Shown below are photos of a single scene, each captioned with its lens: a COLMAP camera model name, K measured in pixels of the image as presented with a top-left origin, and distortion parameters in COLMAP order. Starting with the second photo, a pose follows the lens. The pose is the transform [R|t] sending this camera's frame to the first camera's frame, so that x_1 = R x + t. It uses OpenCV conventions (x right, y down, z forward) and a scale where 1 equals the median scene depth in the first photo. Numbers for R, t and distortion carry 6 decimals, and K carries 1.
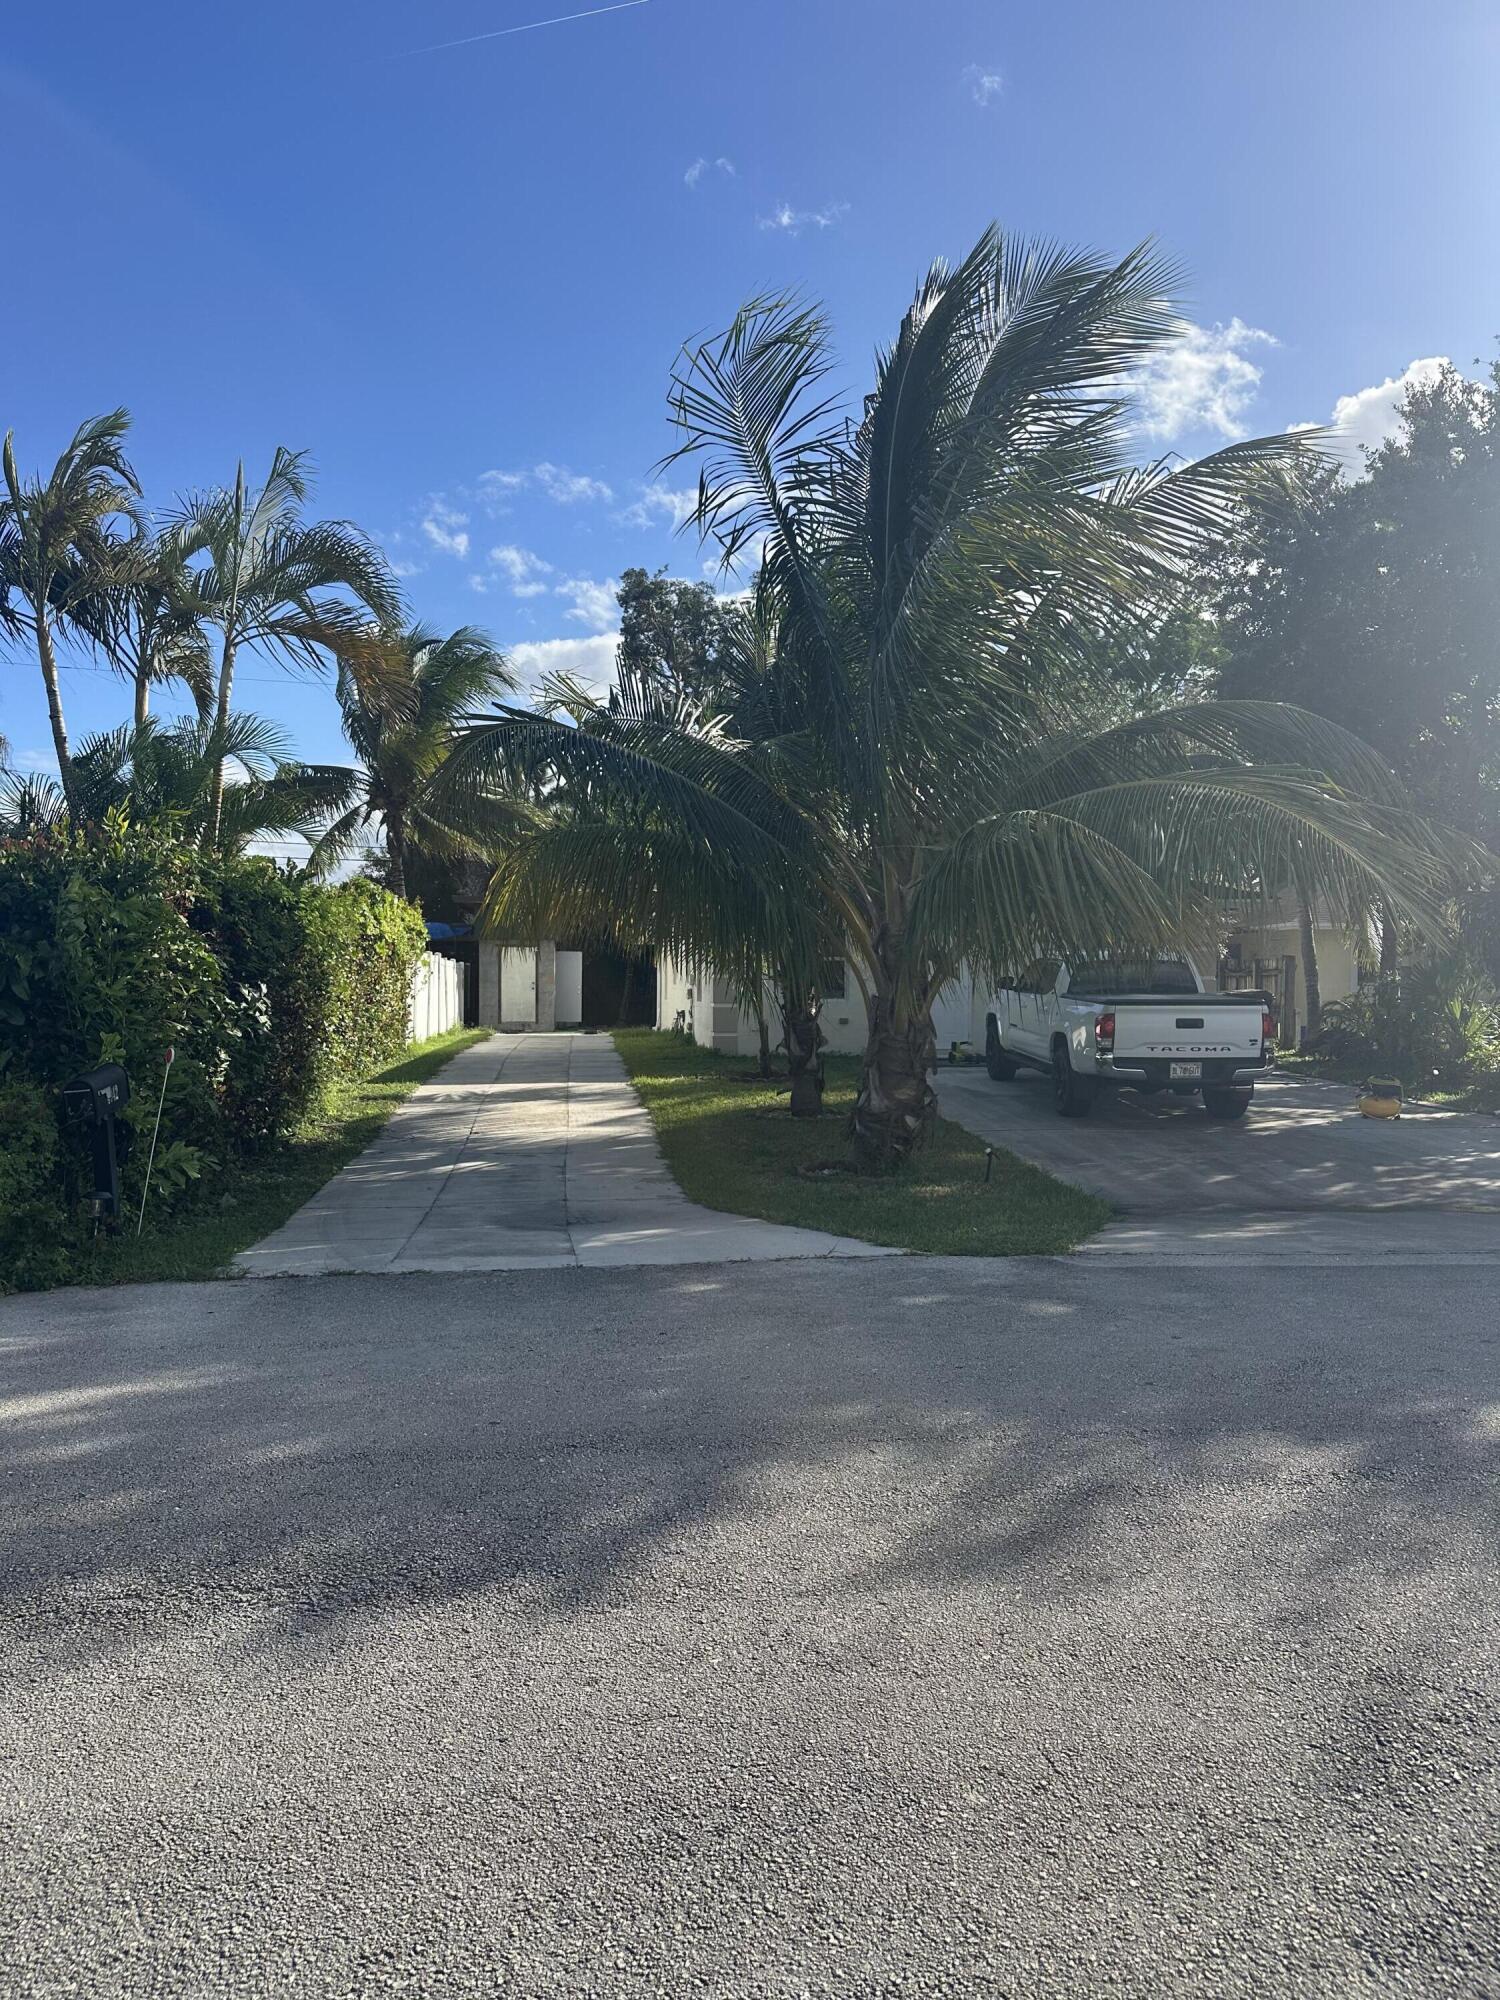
lens RADIAL K [[1390.1, 0, 752.4], [0, 1390.1, 996.9], [0, 0, 1]] dist [0.059528, -0.067710]
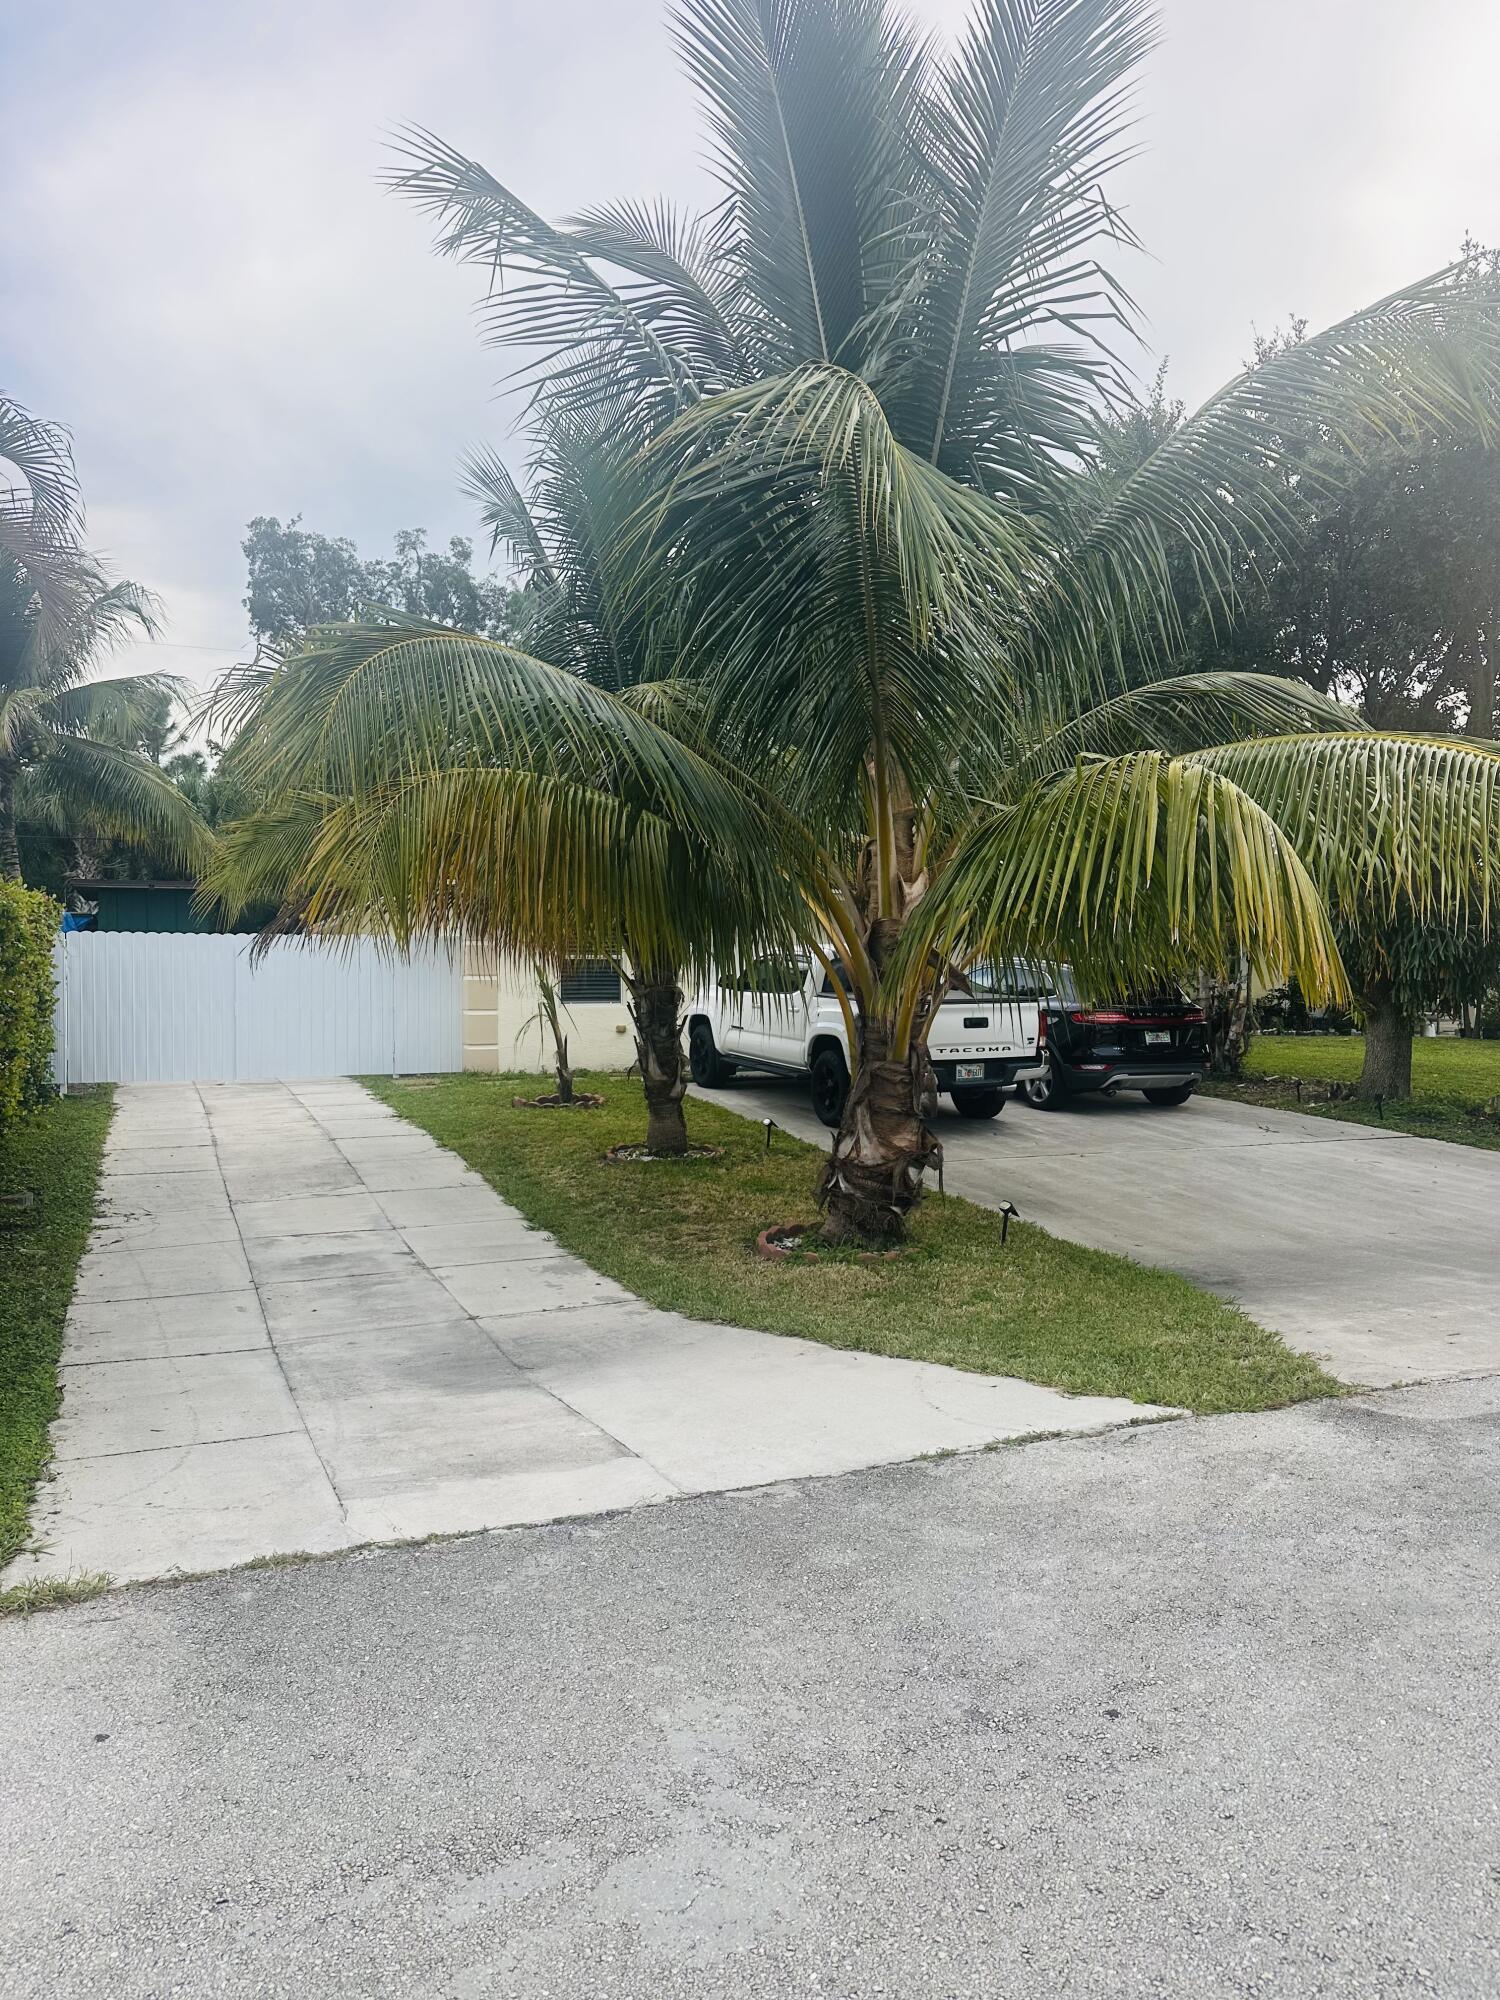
lens RADIAL K [[1390.1, 0, 747.9], [0, 1390.1, 997.9], [0, 0, 1]] dist [0.059528, -0.067710]
pose [[0.963508, -0.012833, 0.267373, -0.084113], [0.010760, 0.999900, 0.009217, -0.007744], [-0.267464, -0.006004, 0.963549, 0.135375]]
